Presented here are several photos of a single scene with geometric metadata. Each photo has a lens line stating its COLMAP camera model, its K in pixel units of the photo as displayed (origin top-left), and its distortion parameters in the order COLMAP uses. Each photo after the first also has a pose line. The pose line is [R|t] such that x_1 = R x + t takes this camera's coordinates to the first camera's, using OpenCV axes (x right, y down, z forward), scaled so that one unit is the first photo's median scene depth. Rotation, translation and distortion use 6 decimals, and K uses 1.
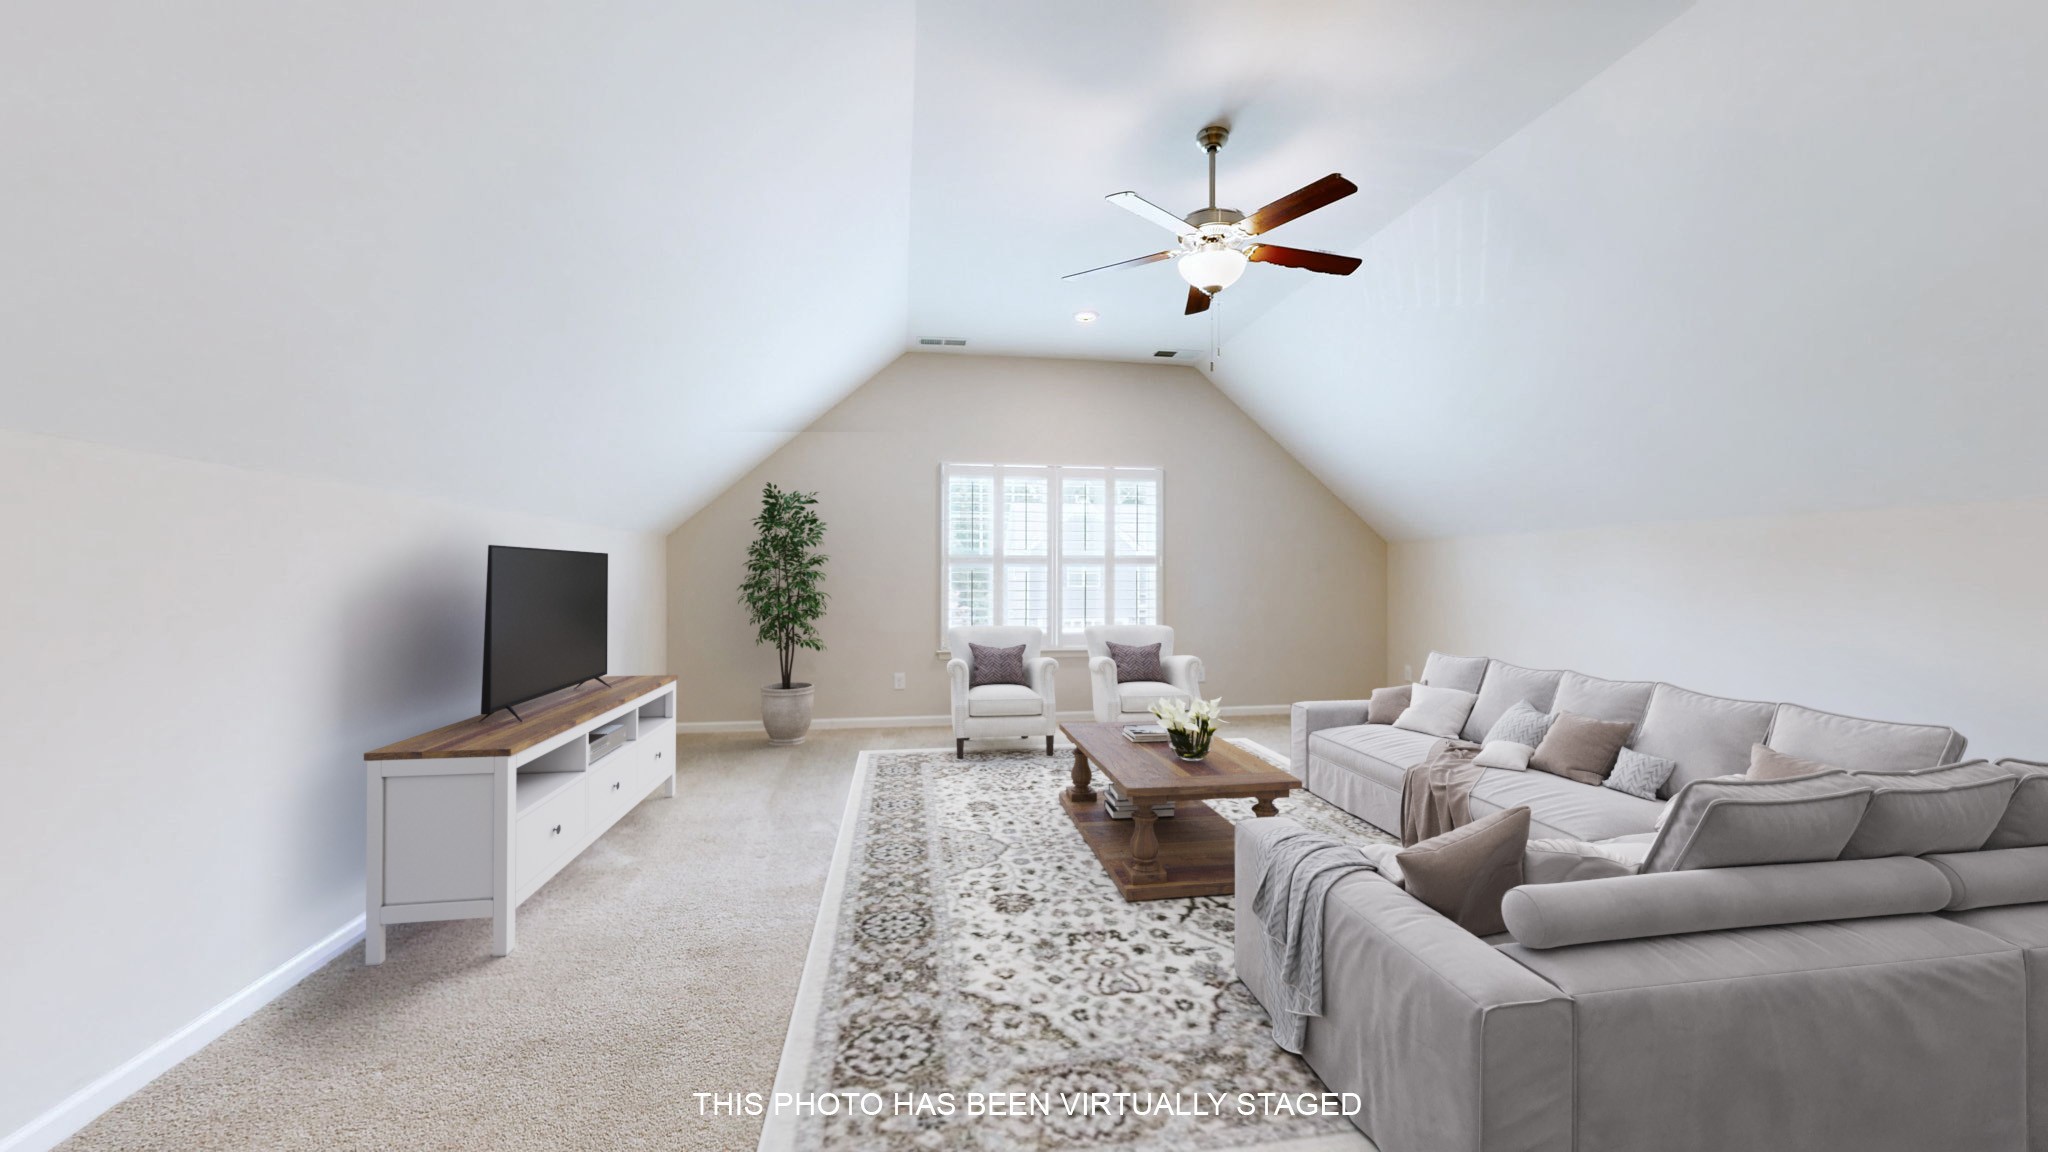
lens RADIAL K [[757.8, 0, 1008.0], [0, 757.8, 575.5], [0, 0, 1]] dist [0.001281, 0.000261]
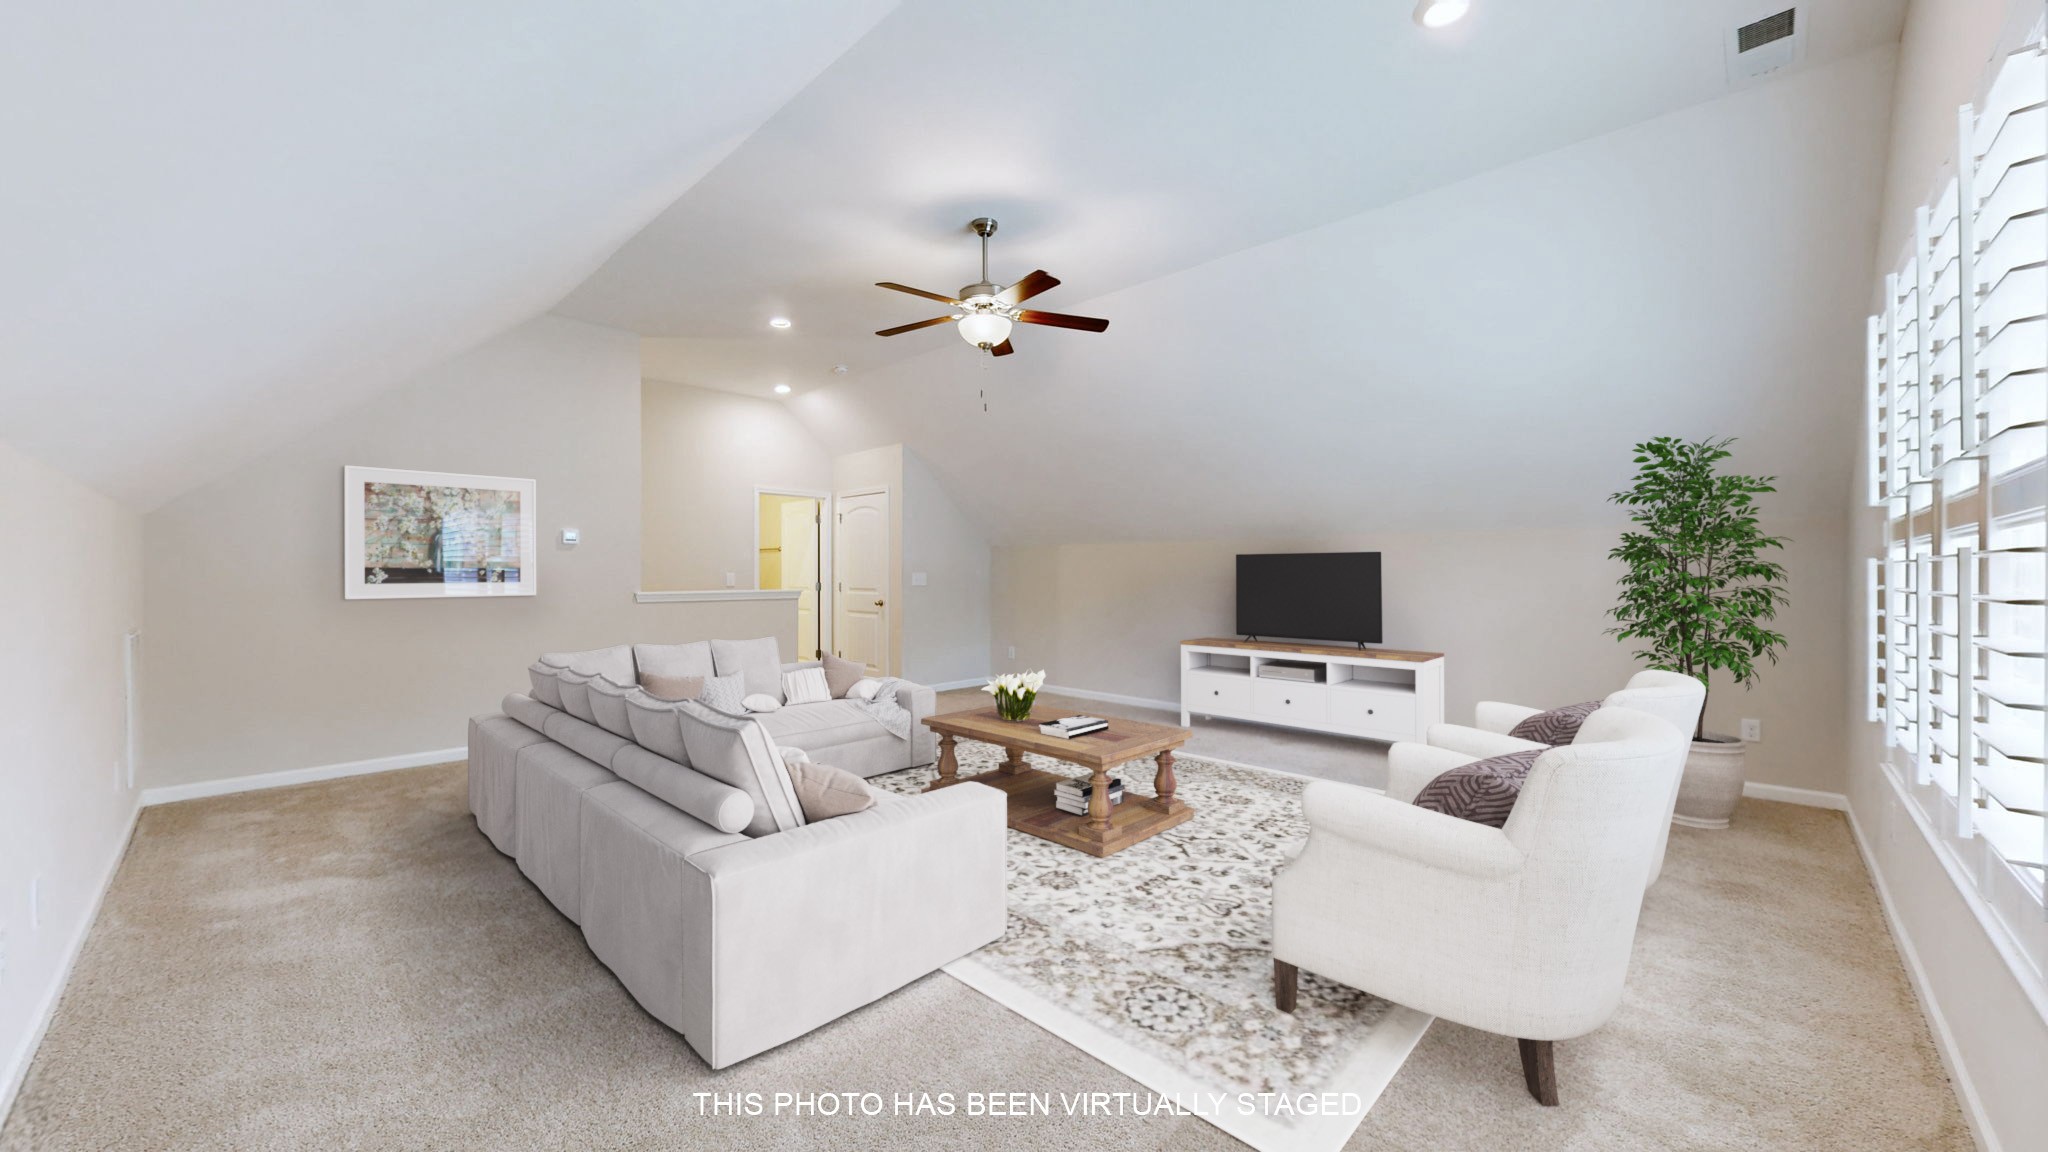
lens RADIAL K [[757.8, 0, 1022.8], [0, 757.8, 573.4], [0, 0, 1]] dist [0.001281, 0.000261]
pose [[0.771934, 0.007781, 0.635655, -0.806741], [-0.005667, 0.999970, -0.005359, 0.005798], [-0.635677, 0.000535, 0.771955, 0.231374]]
